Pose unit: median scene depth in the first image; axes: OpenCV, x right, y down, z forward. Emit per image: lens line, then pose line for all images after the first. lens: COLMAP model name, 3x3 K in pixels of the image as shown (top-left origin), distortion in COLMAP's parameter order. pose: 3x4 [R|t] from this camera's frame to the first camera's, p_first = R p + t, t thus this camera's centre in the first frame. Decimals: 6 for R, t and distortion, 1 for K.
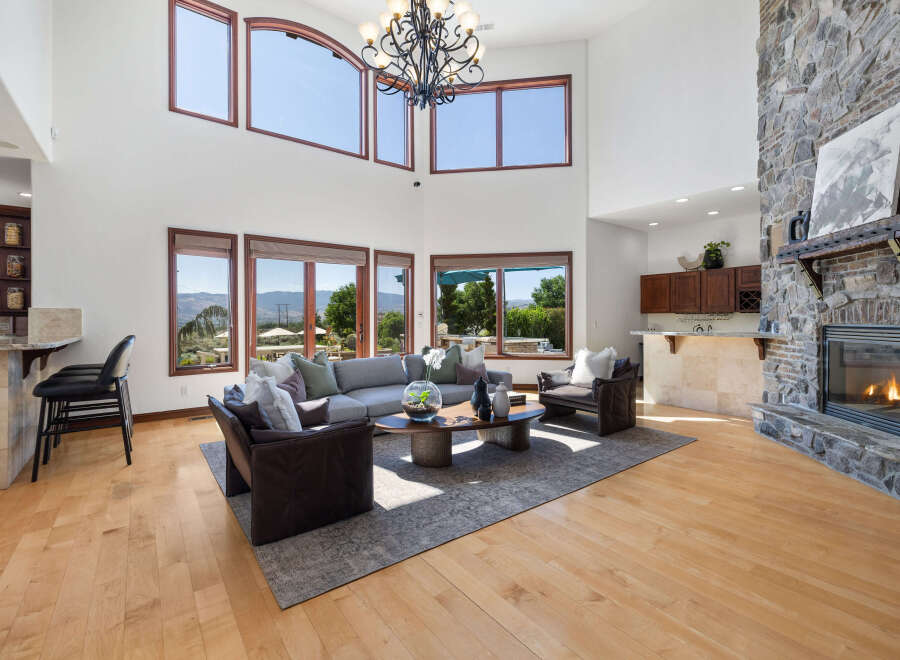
lens RADIAL K [[420.5, 0, 449.2], [0, 420.5, 323.0], [0, 0, 1]] dist [0.009298, -0.002394]
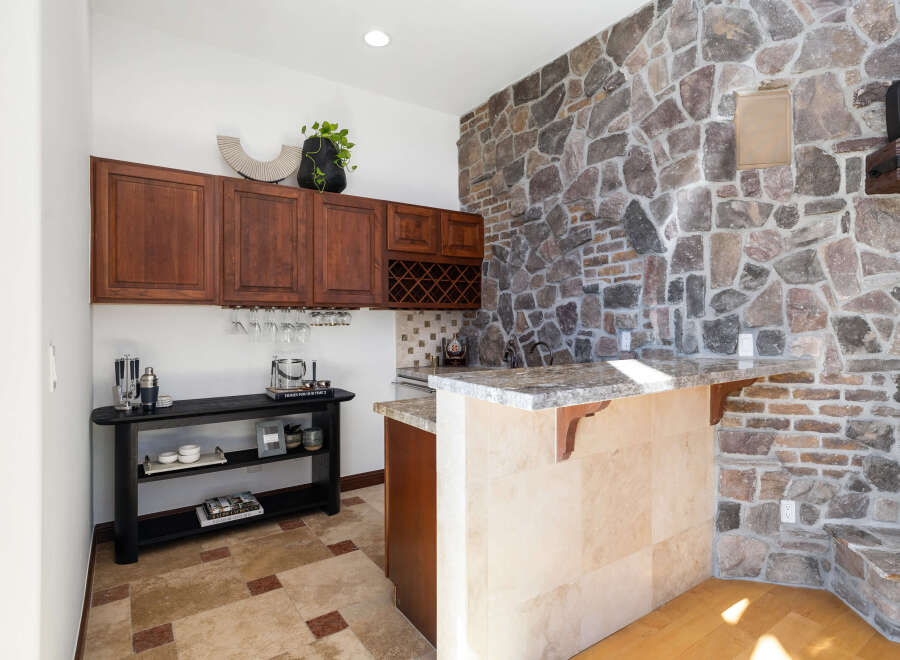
lens RADIAL K [[485.0, 0, 448.2], [0, 485.0, 323.5], [0, 0, 1]] dist [-0.005946, 0.000202]
pose [[0.046720, -0.000125, 0.998908, 0.241760], [0.011828, 0.999930, -0.000428, -0.010243], [-0.998838, 0.011835, 0.046718, 1.084939]]
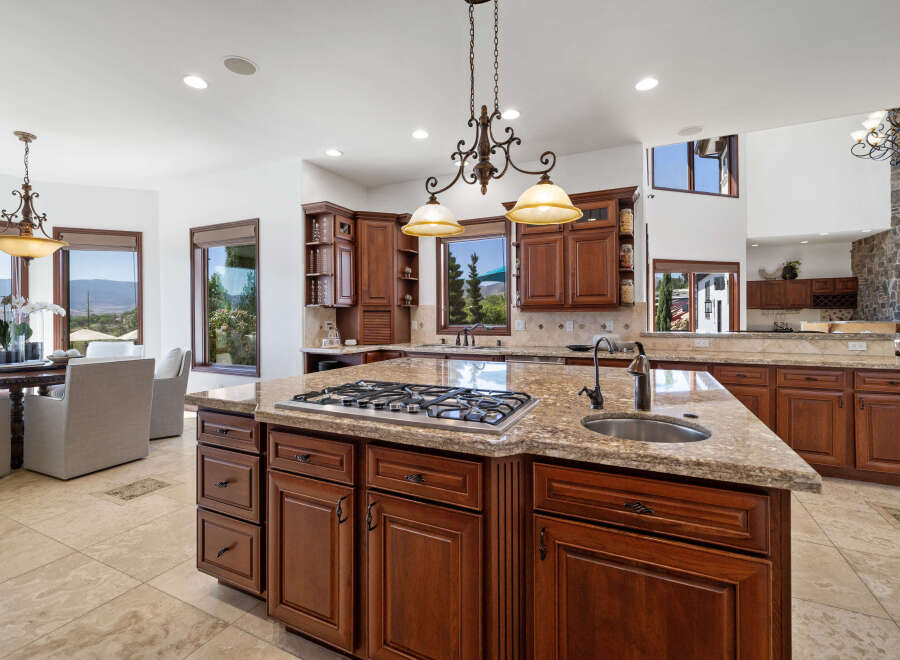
lens RADIAL K [[420.5, 0, 446.7], [0, 420.5, 316.0], [0, 0, 1]] dist [0.009298, -0.002394]
pose [[0.887180, -0.004961, 0.461397, -1.406880], [0.008846, 0.999941, -0.006256, -0.001355], [-0.461339, 0.009631, 0.887172, 0.302479]]
